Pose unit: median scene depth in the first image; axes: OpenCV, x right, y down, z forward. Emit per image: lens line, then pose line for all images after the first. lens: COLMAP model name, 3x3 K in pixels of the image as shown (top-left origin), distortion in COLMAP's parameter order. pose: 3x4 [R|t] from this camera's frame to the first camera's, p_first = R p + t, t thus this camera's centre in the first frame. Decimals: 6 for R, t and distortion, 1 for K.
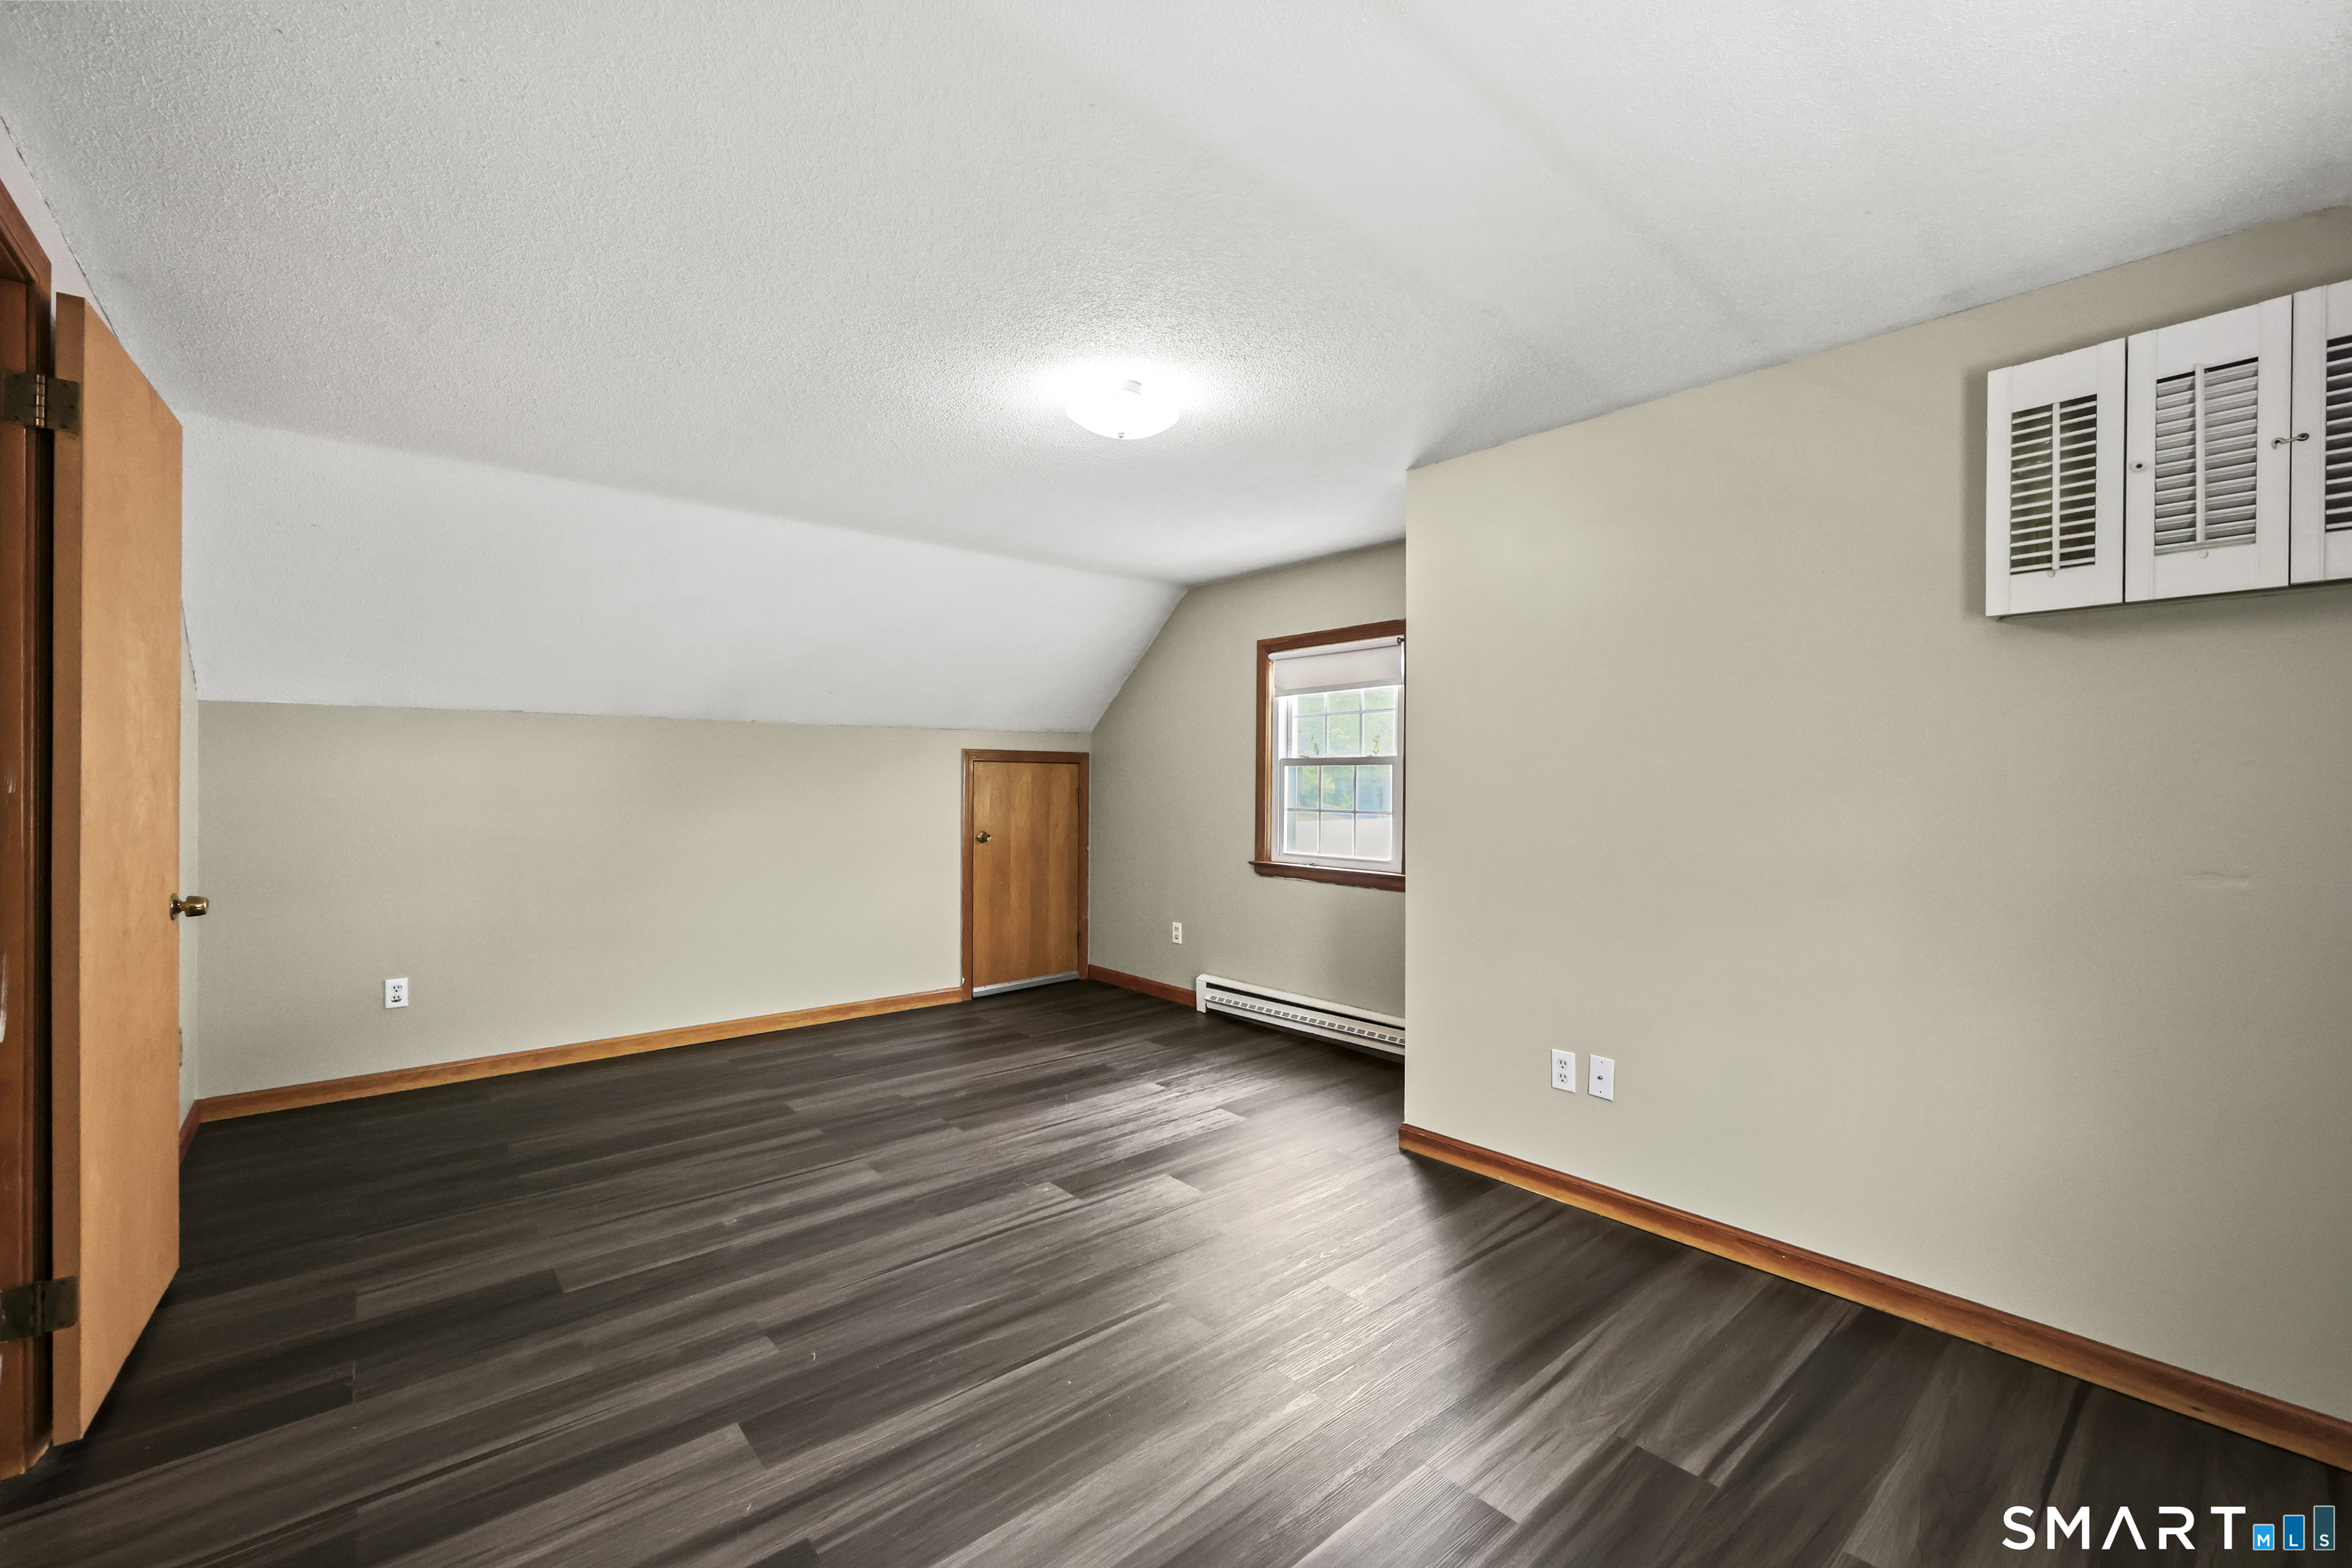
lens RADIAL K [[957.4, 0, 1183.2], [0, 957.4, 786.9], [0, 0, 1]] dist [-0.000227, 0.000065]
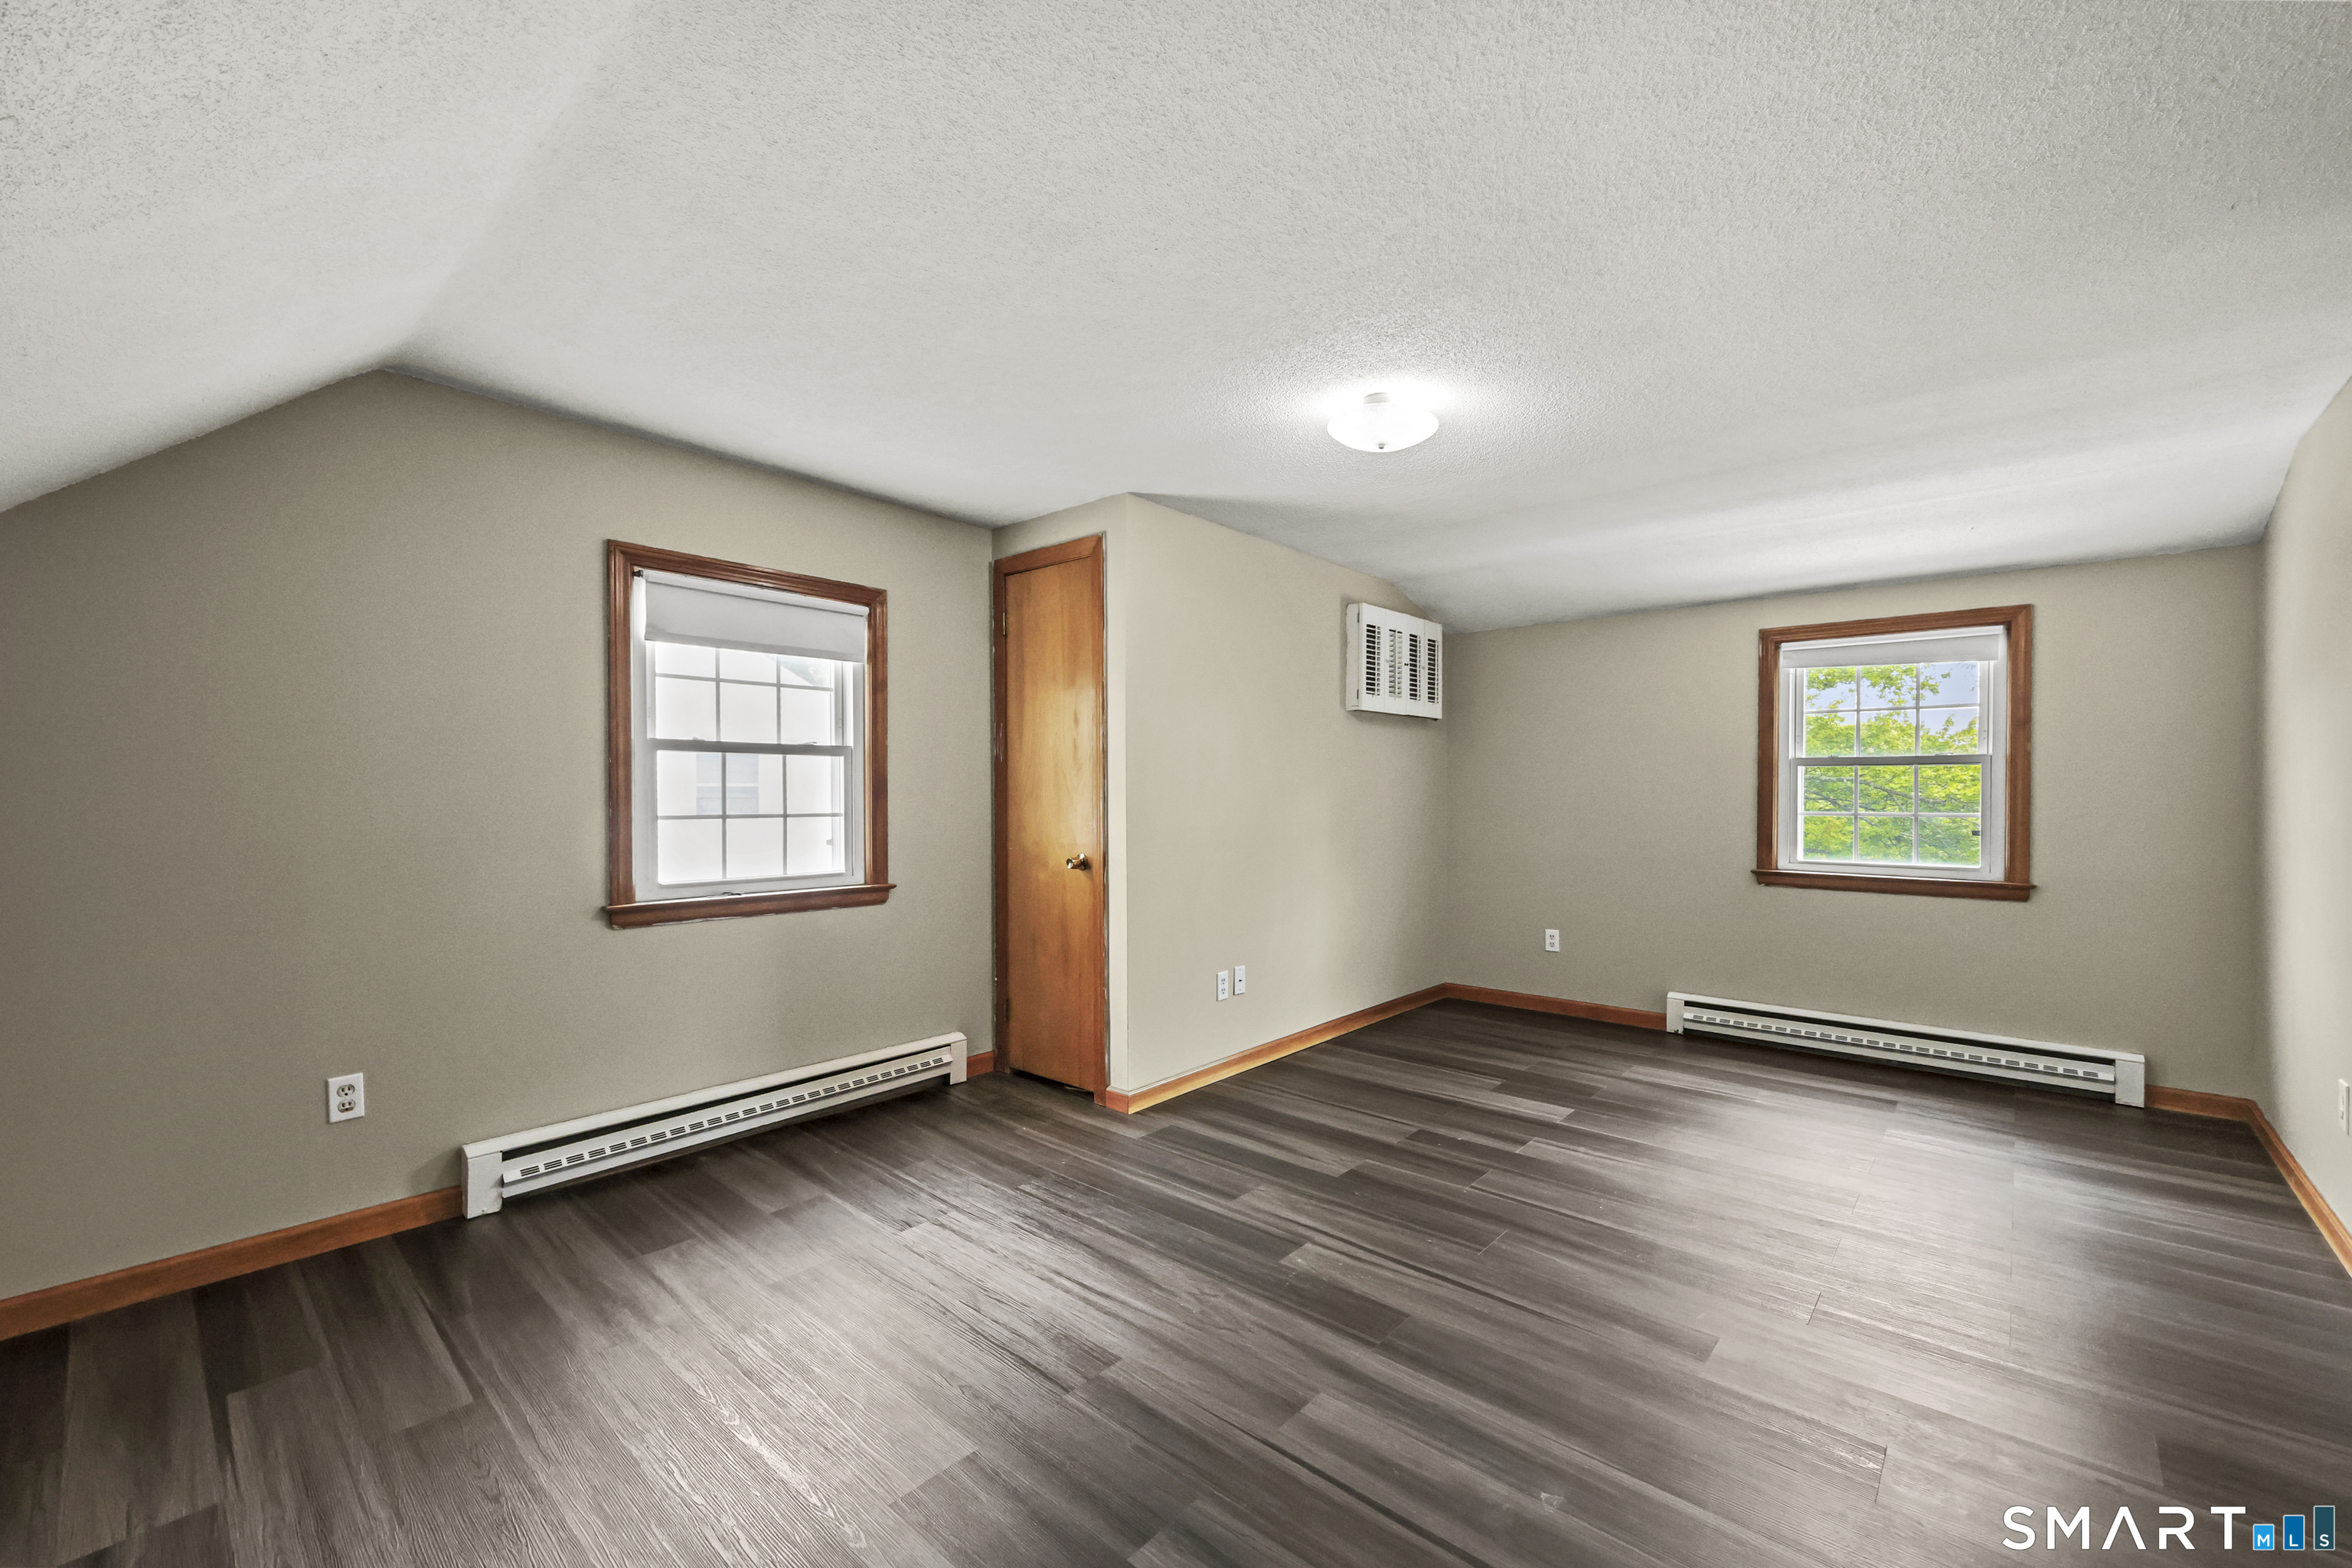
lens RADIAL K [[952.6, 0, 1195.2], [0, 952.6, 796.0], [0, 0, 1]] dist [0.001274, 0.000264]
pose [[-0.141569, -0.012612, 0.989848, -0.961505], [-0.001977, 0.999920, 0.012458, 0.000105], [-0.989926, -0.000194, -0.141582, 1.215548]]
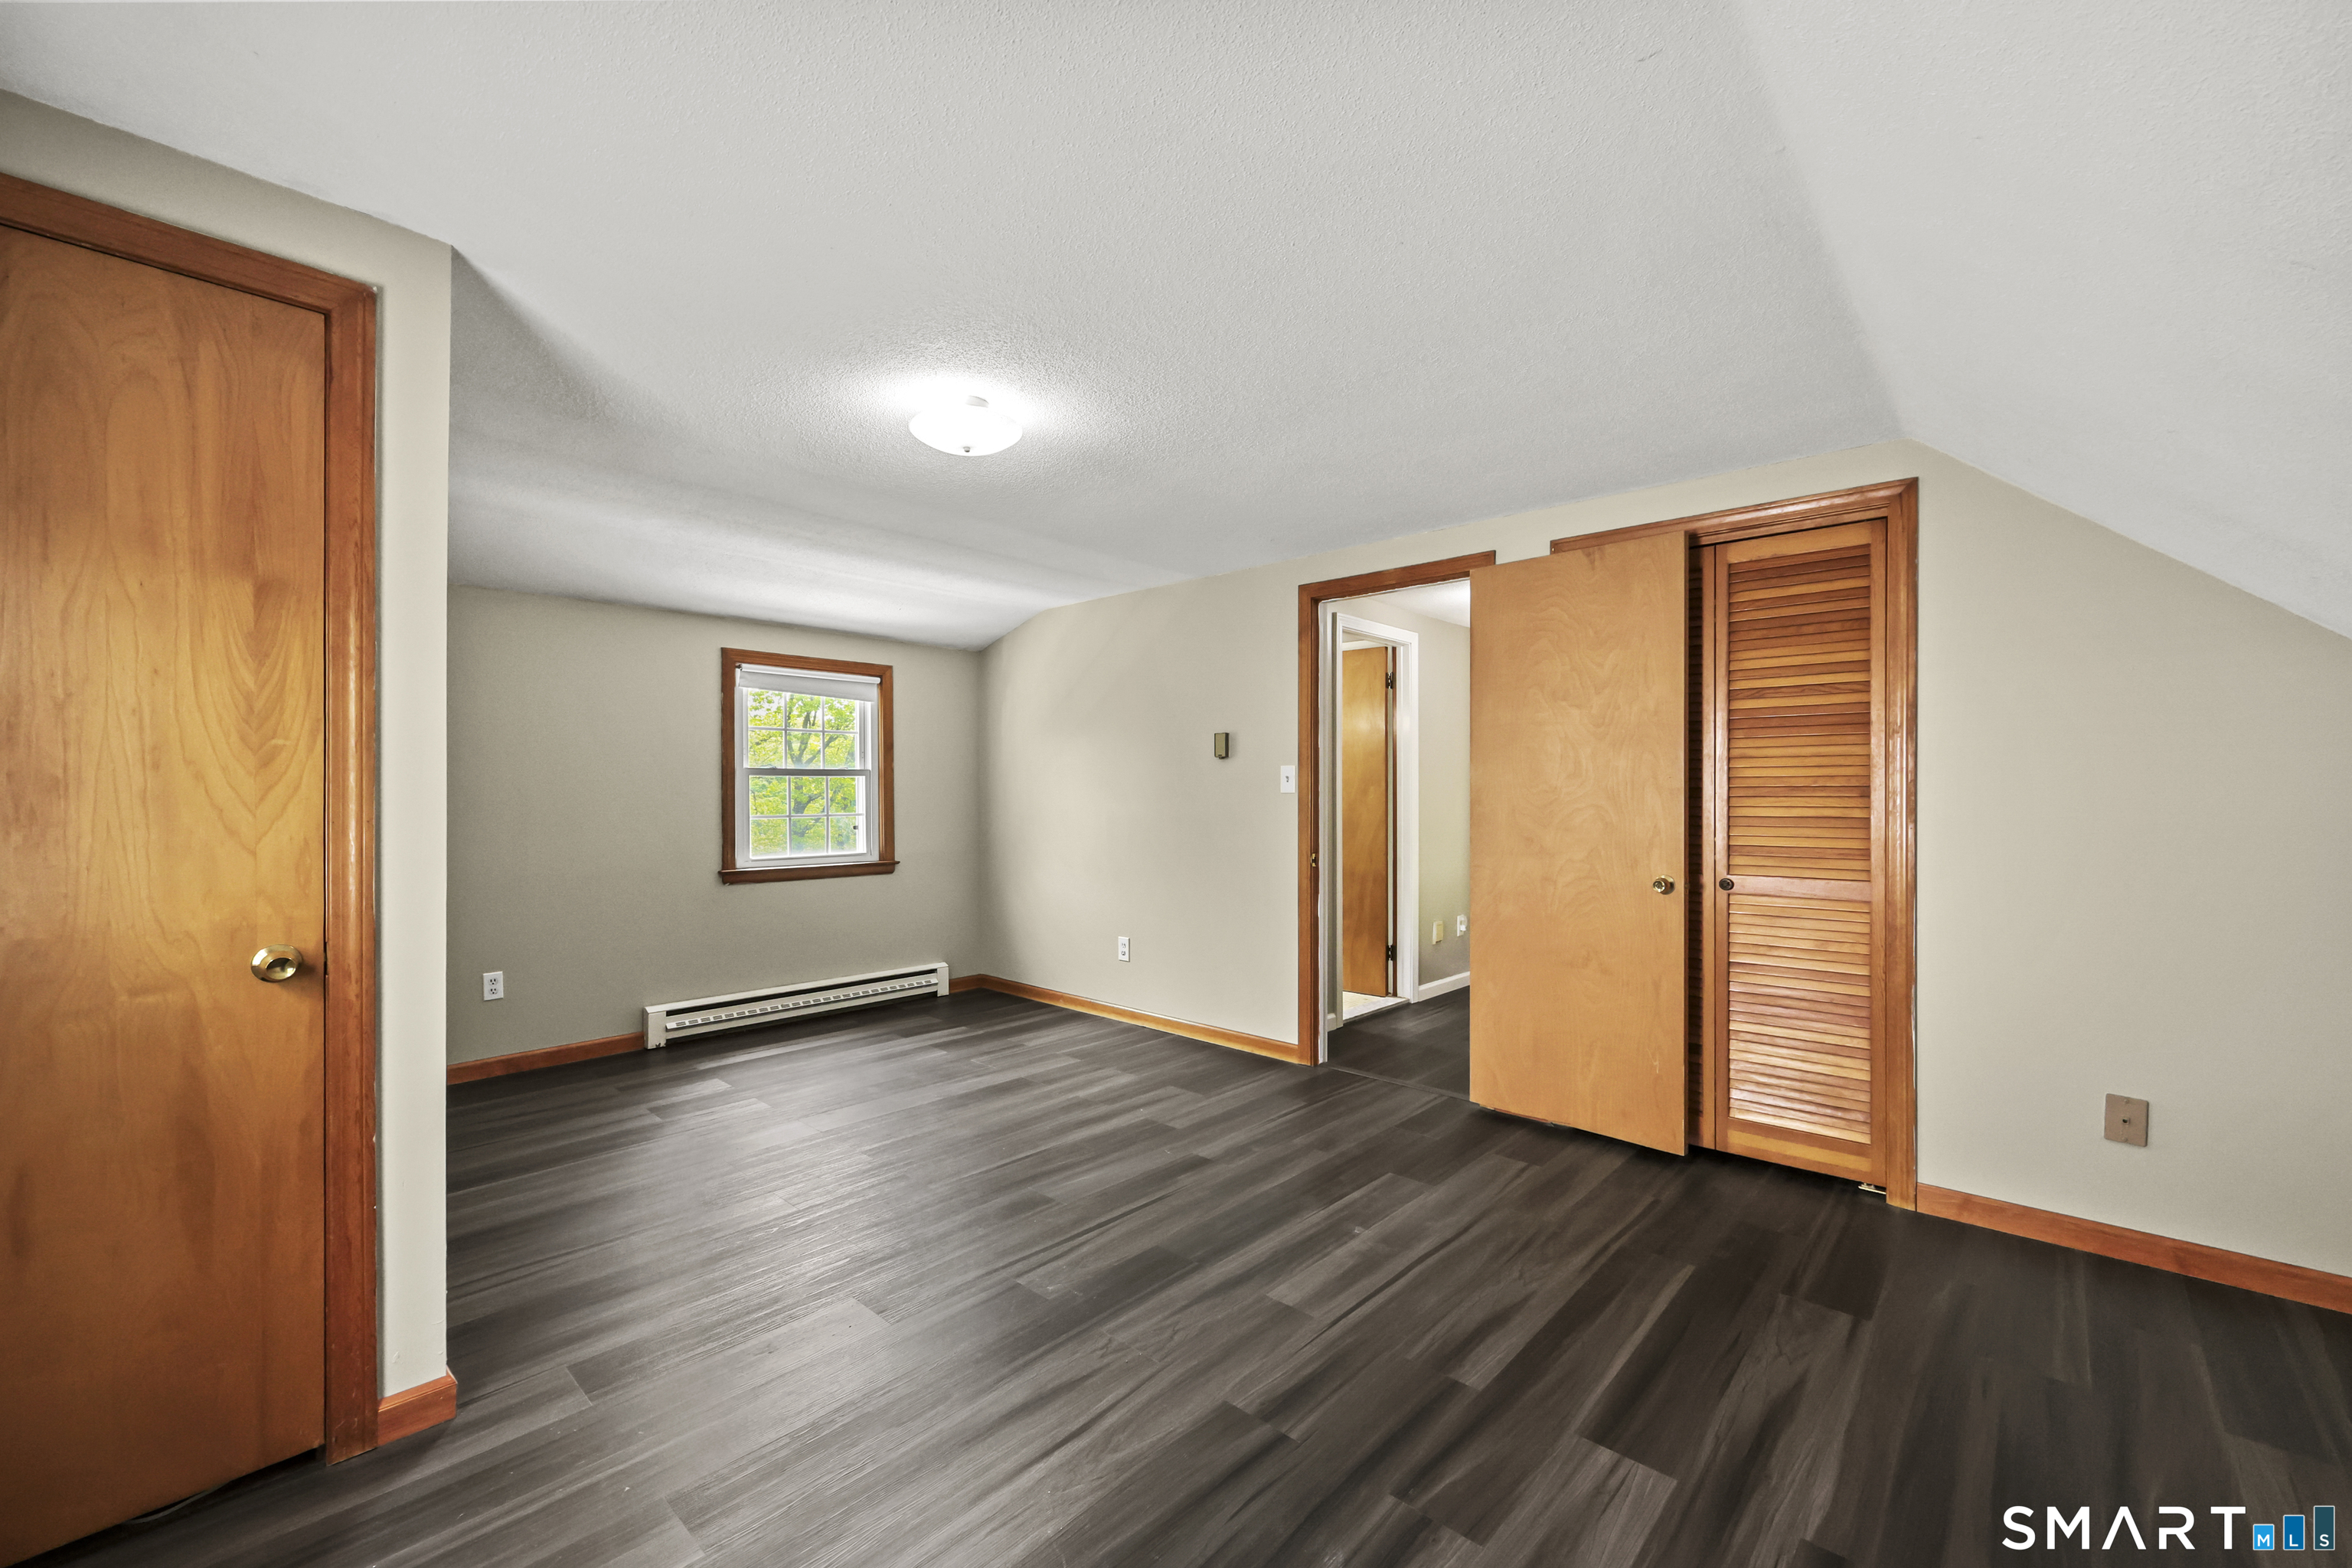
lens RADIAL K [[943.9, 0, 1182.0], [0, 943.9, 783.0], [0, 0, 1]] dist [0.000969, 0.000470]
pose [[-0.993640, -0.004559, -0.112510, -0.163380], [-0.003440, 0.999943, -0.010140, -0.001415], [0.112550, -0.009688, -0.993599, 1.822123]]
